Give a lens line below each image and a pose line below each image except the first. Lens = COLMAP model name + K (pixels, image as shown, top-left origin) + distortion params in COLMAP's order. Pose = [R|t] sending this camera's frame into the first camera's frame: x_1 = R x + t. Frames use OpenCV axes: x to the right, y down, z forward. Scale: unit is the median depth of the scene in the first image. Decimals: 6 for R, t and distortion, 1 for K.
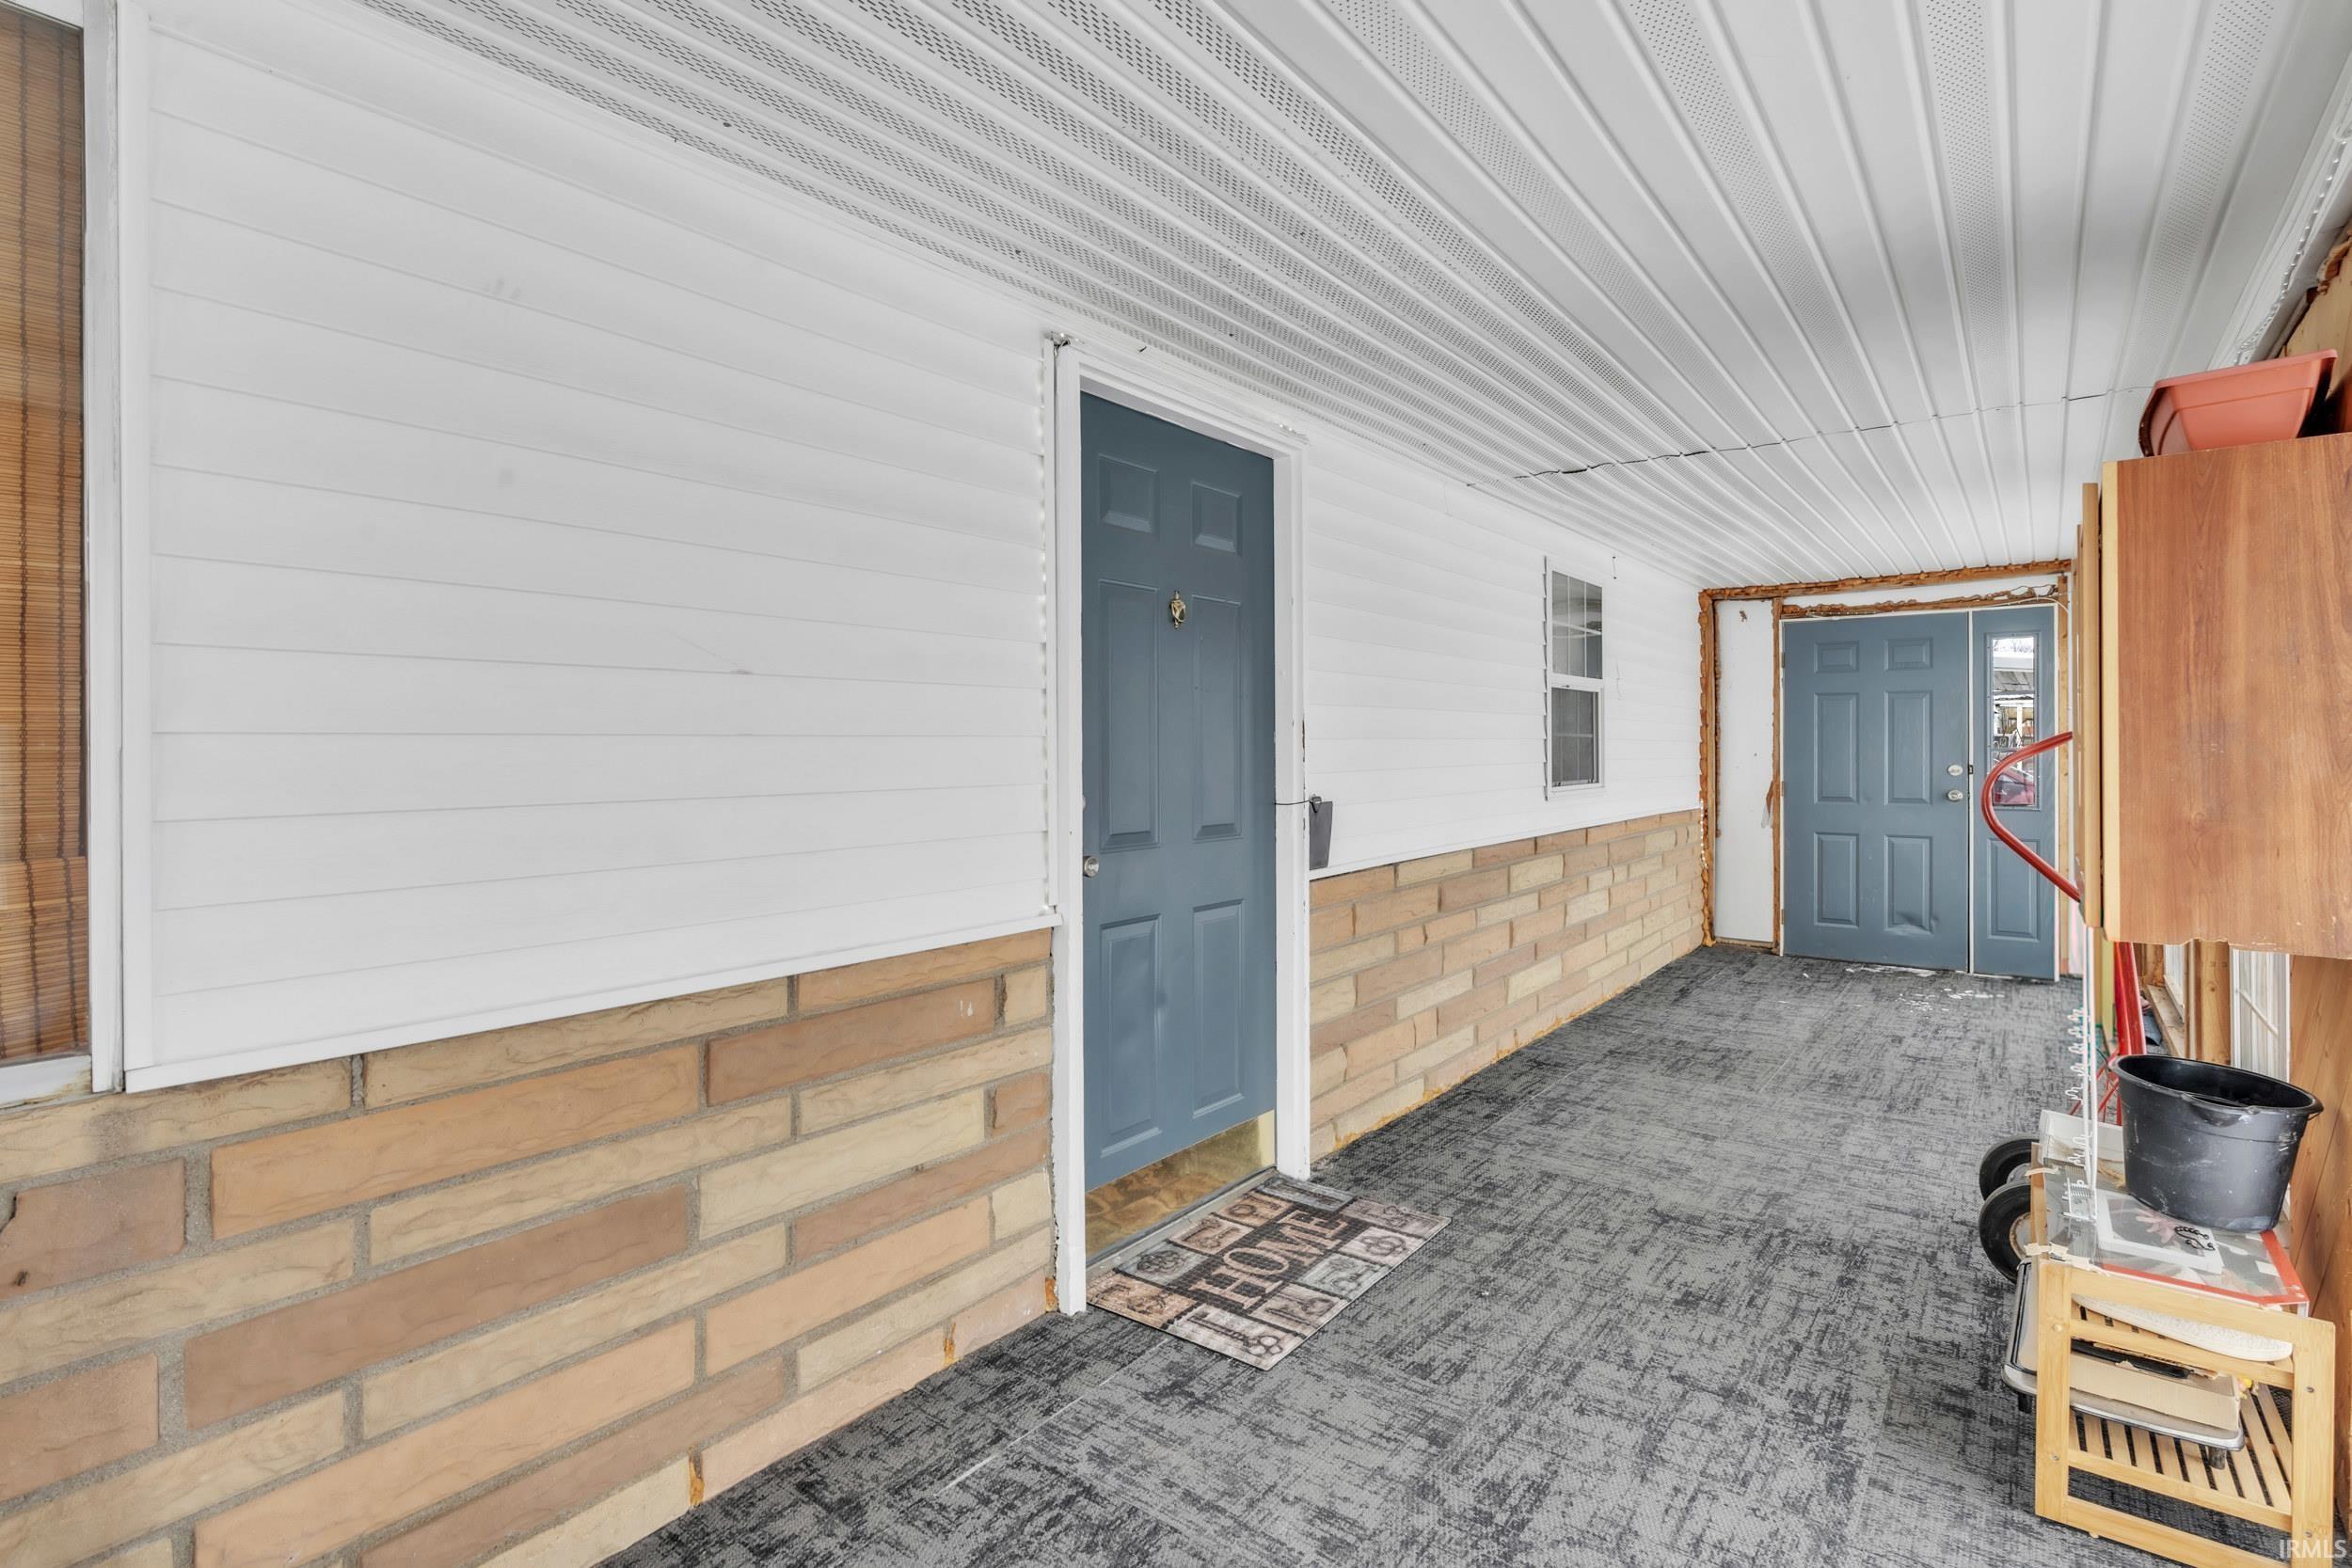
lens RADIAL K [[1096.0, 0, 1223.3], [0, 1096.0, 749.9], [0, 0, 1]] dist [-0.008366, 0.000292]
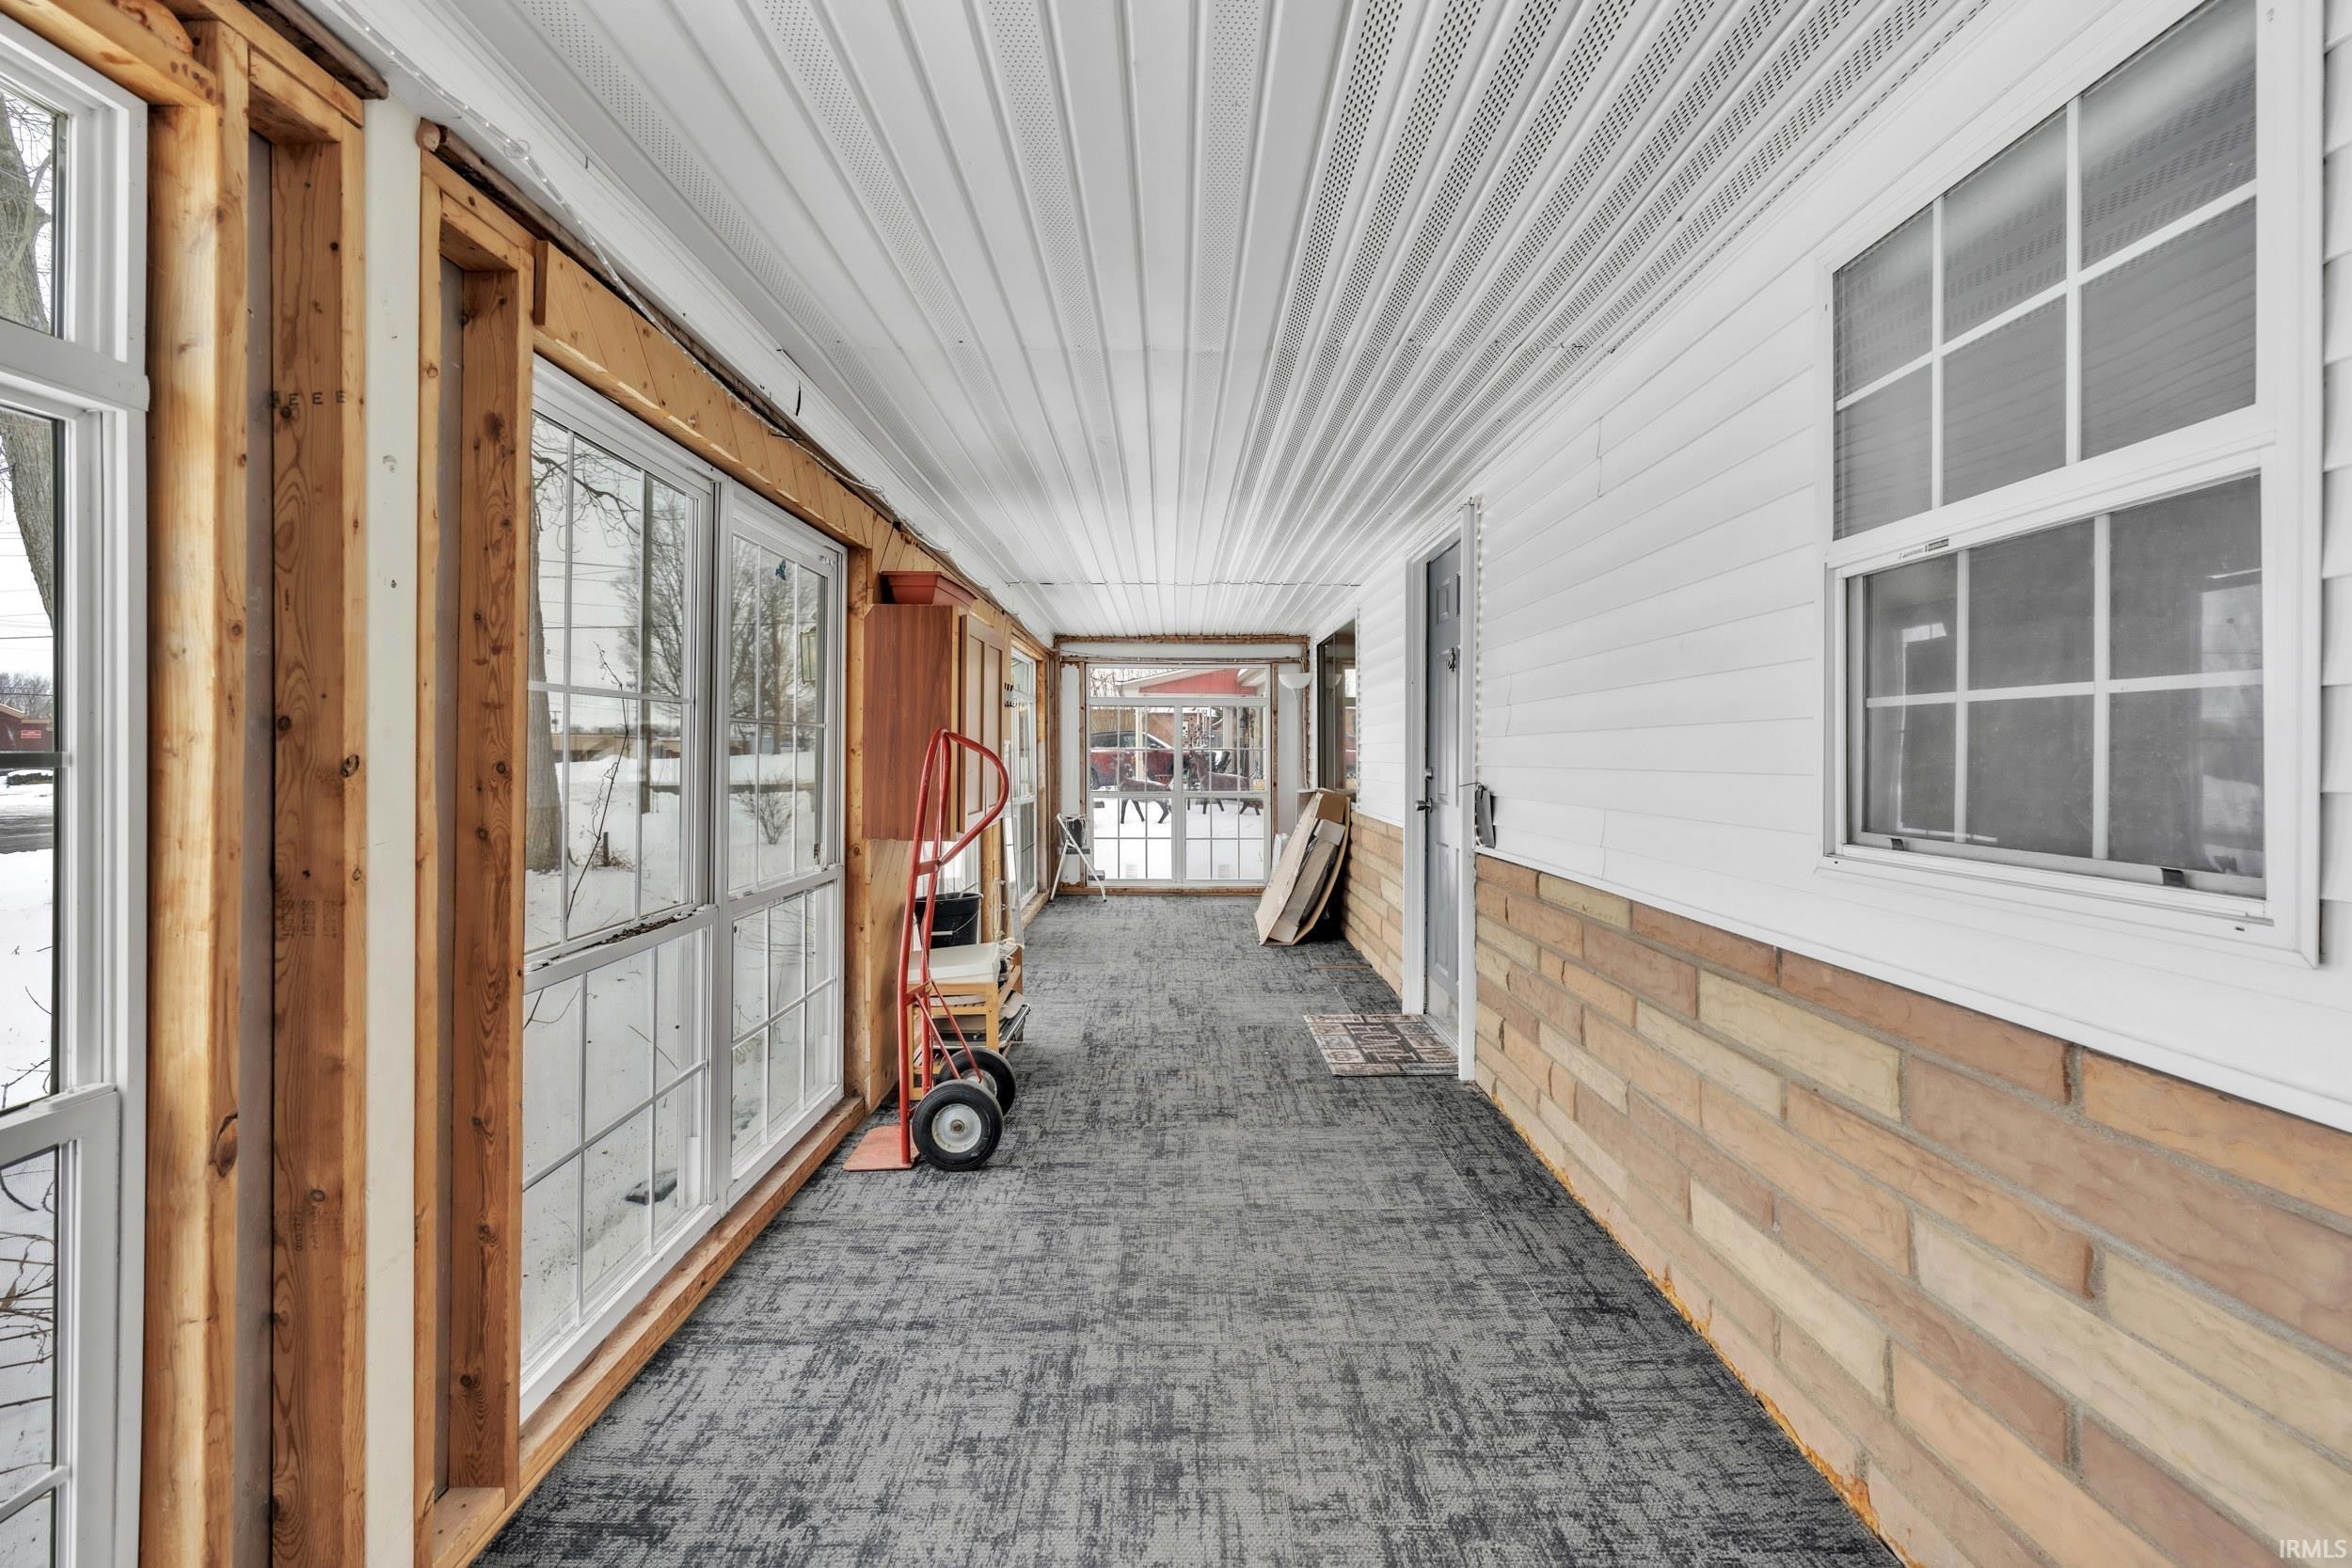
lens RADIAL K [[1096.0, 0, 1223.3], [0, 1096.0, 749.9], [0, 0, 1]] dist [-0.008366, 0.000292]
pose [[-0.776259, 0.003917, -0.630402, 1.033339], [0.003767, 0.999992, 0.001574, -0.001717], [0.630403, -0.001153, -0.776267, 1.704332]]
